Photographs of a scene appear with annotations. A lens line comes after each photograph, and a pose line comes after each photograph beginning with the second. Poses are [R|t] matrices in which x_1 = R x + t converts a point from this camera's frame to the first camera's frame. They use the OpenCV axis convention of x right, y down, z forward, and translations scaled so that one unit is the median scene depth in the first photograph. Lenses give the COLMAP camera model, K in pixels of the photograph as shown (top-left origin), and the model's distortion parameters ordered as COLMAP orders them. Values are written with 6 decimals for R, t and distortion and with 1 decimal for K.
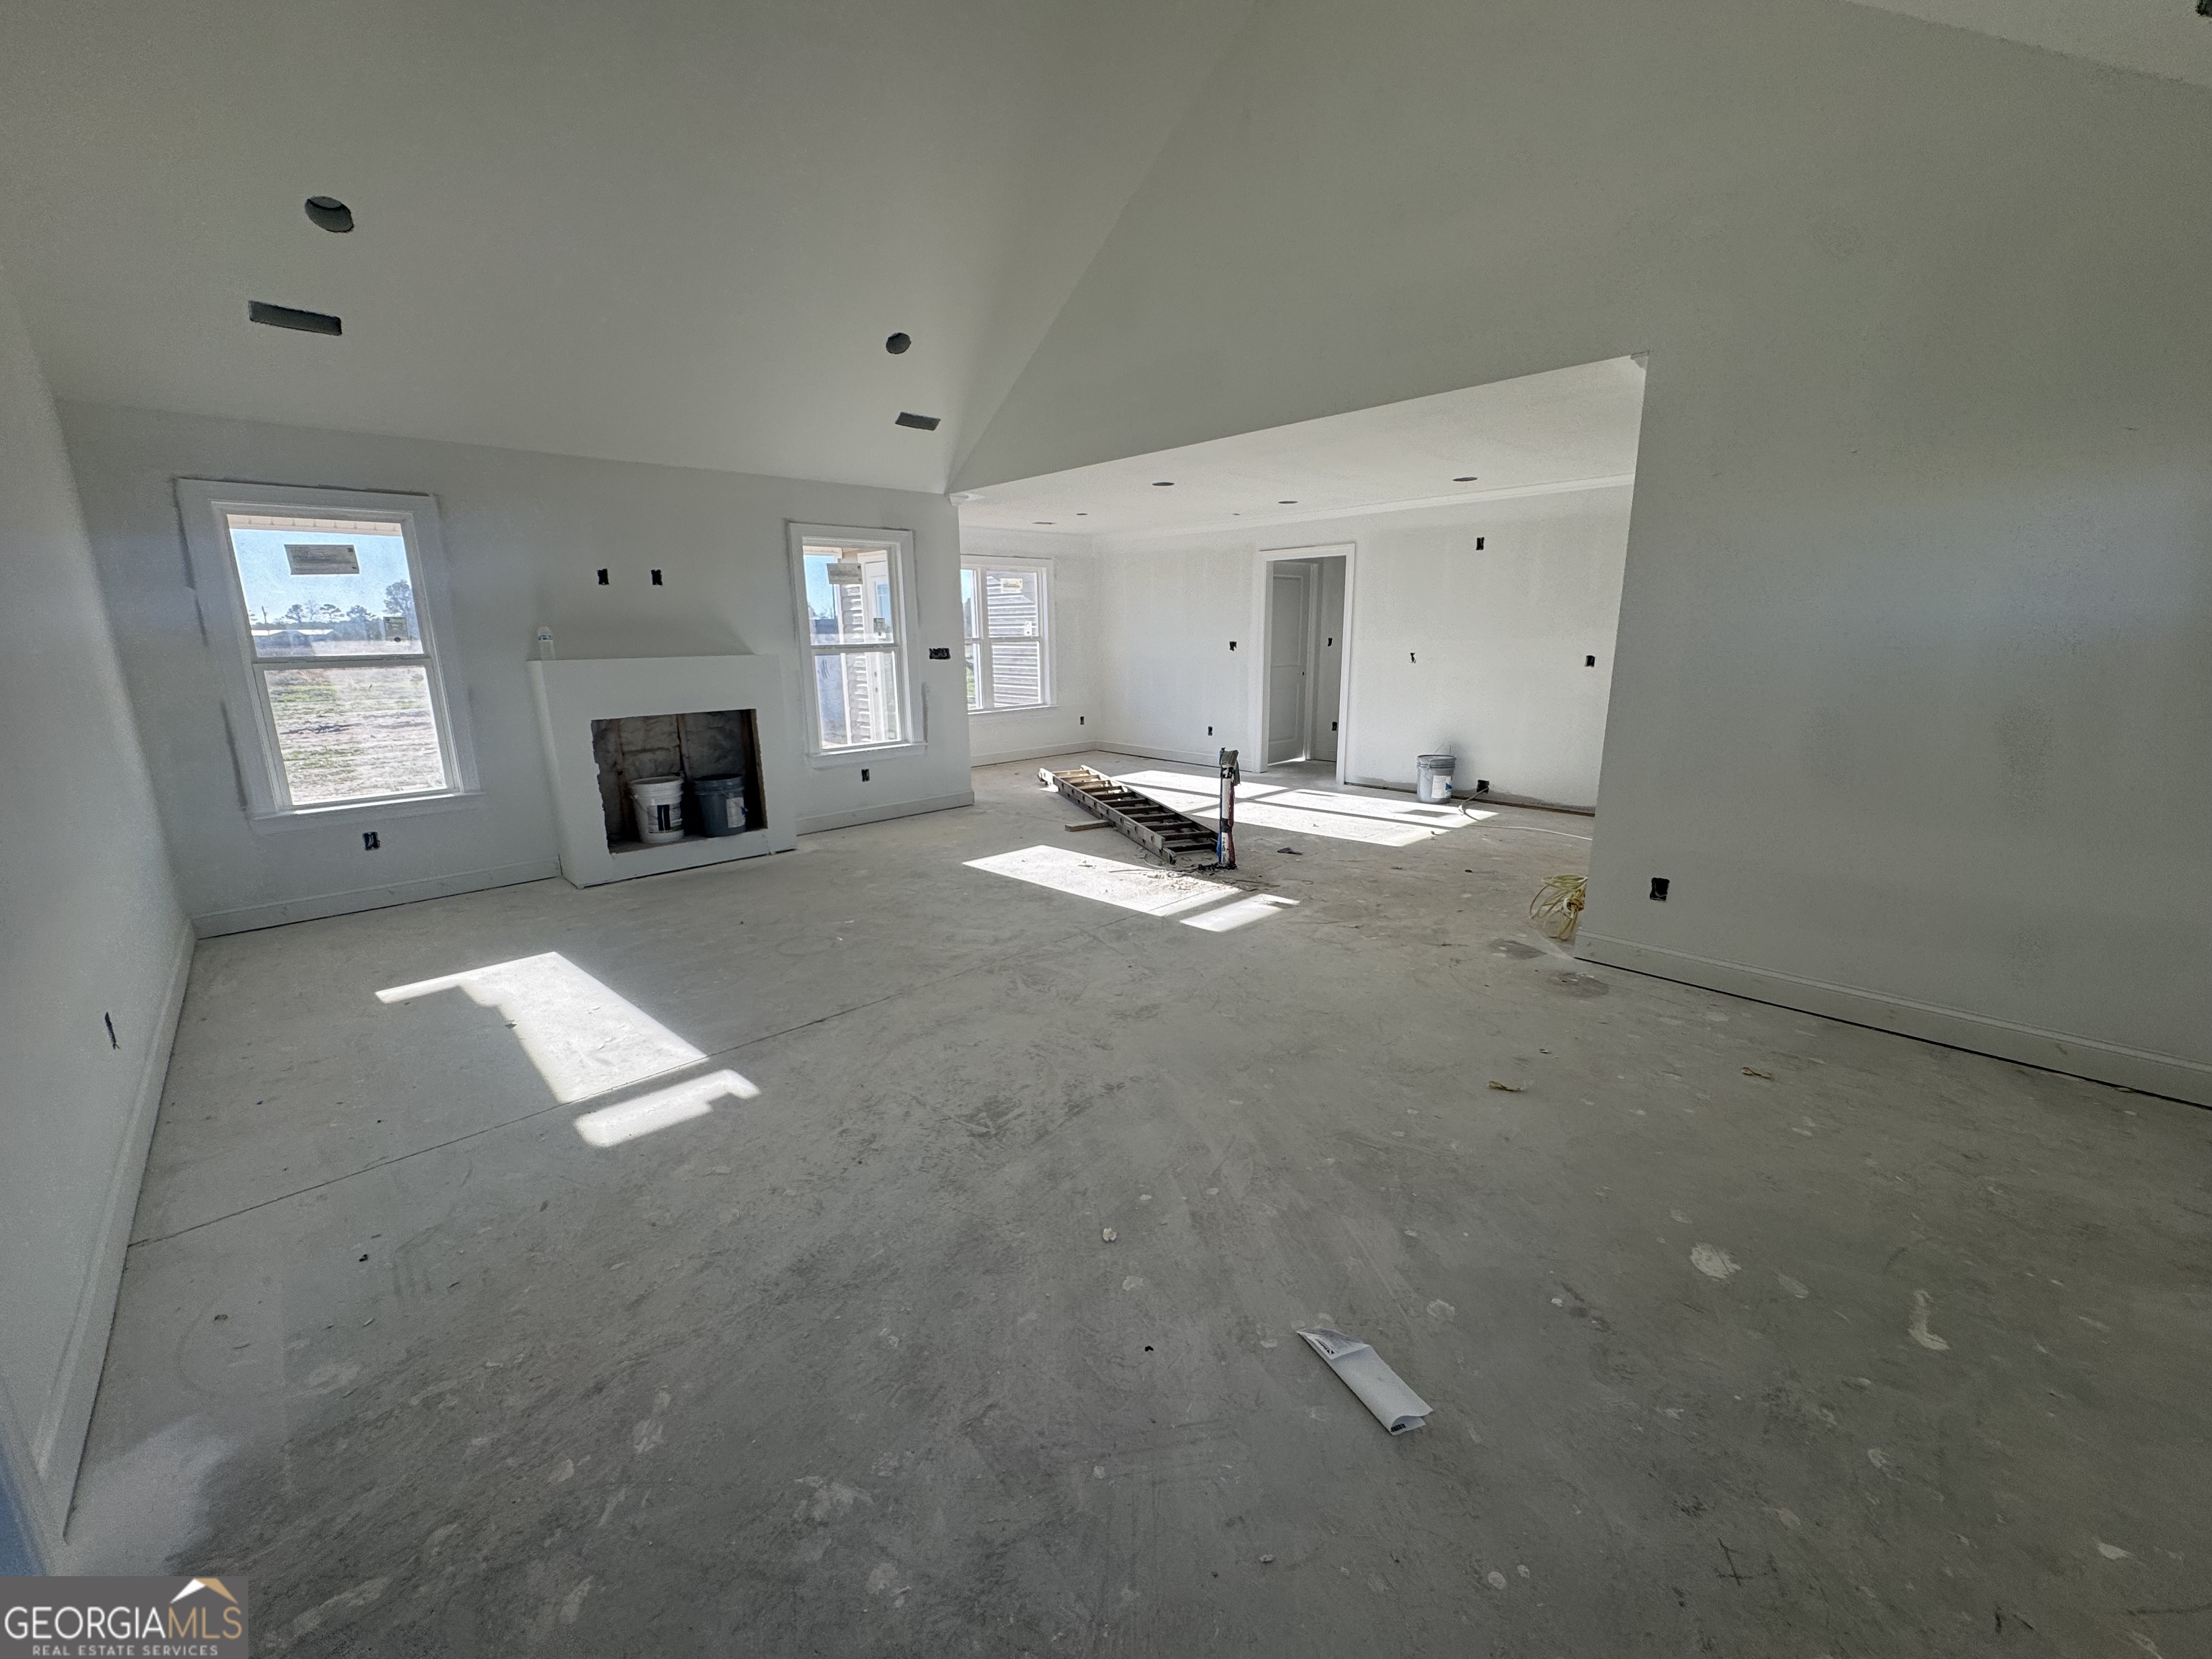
lens RADIAL K [[876.8, 0, 1106.0], [0, 876.8, 829.5], [0, 0, 1]] dist [-0.002854, -0.000128]
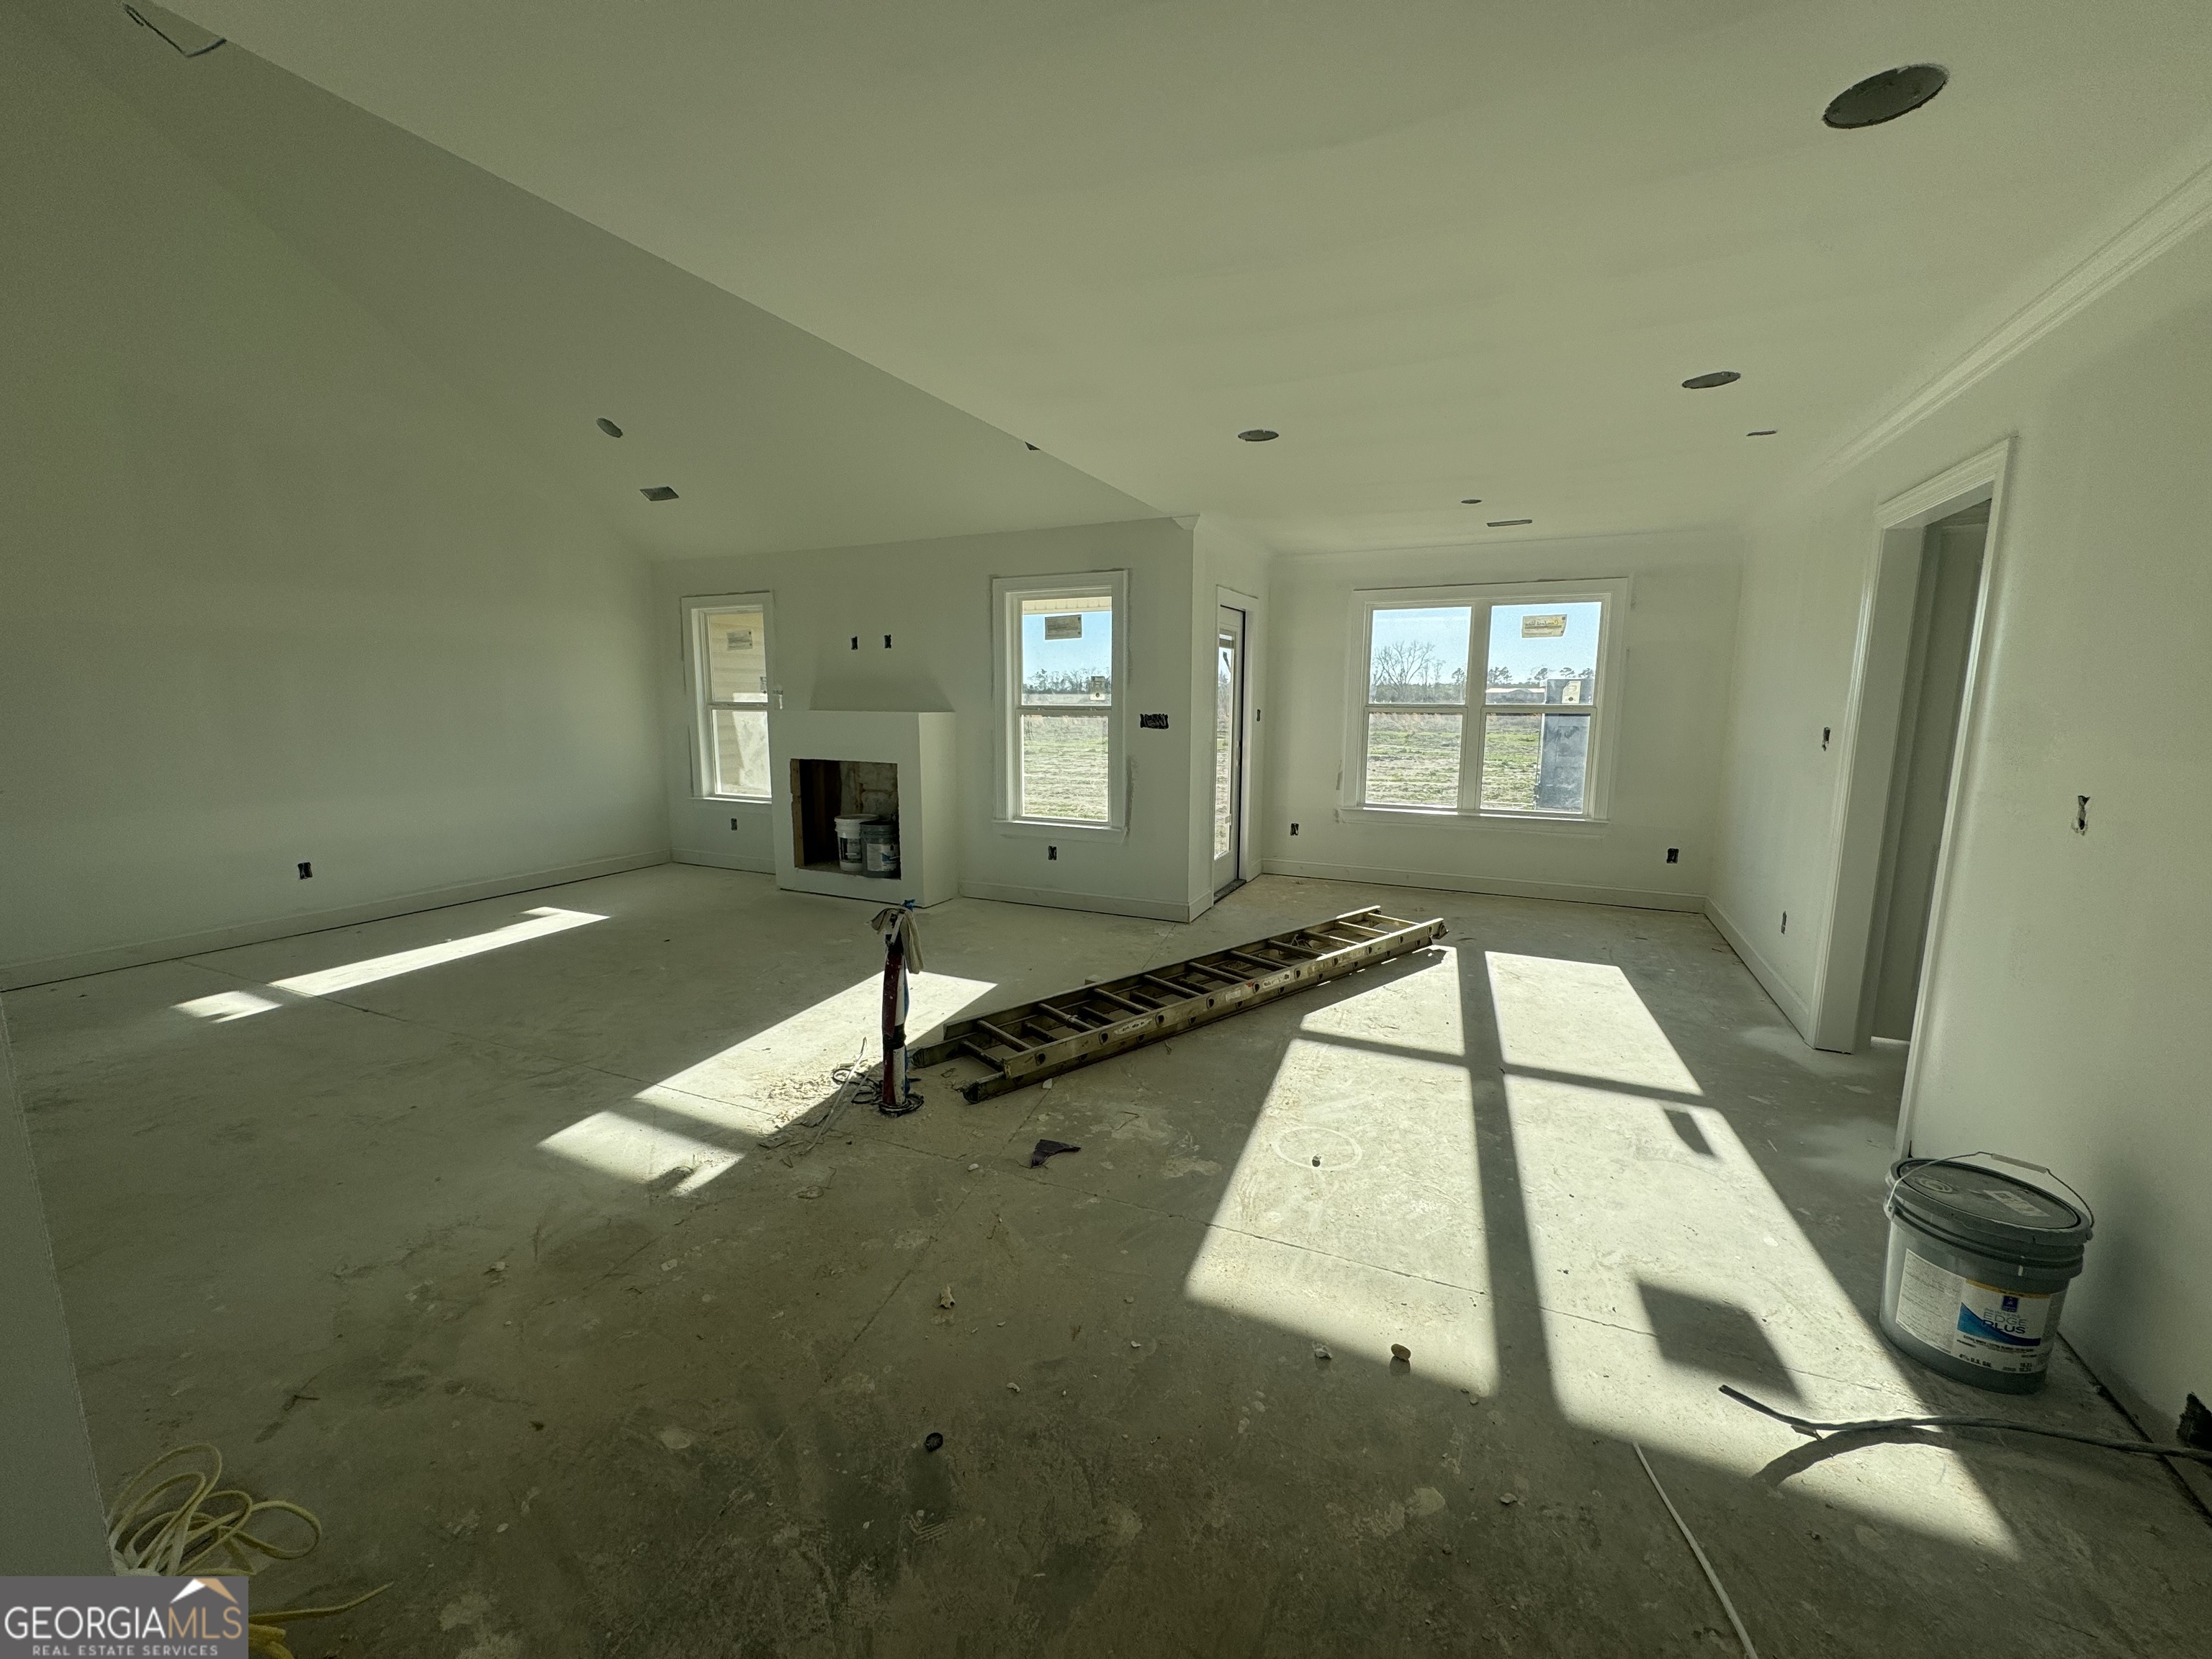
lens RADIAL K [[876.8, 0, 1106.0], [0, 876.8, 829.5], [0, 0, 1]] dist [-0.002854, -0.000128]
pose [[0.370405, 0.154311, -0.915963, 0.692443], [-0.216967, 0.973199, 0.076215, -0.207597], [0.903175, 0.170503, 0.393959, 0.886840]]
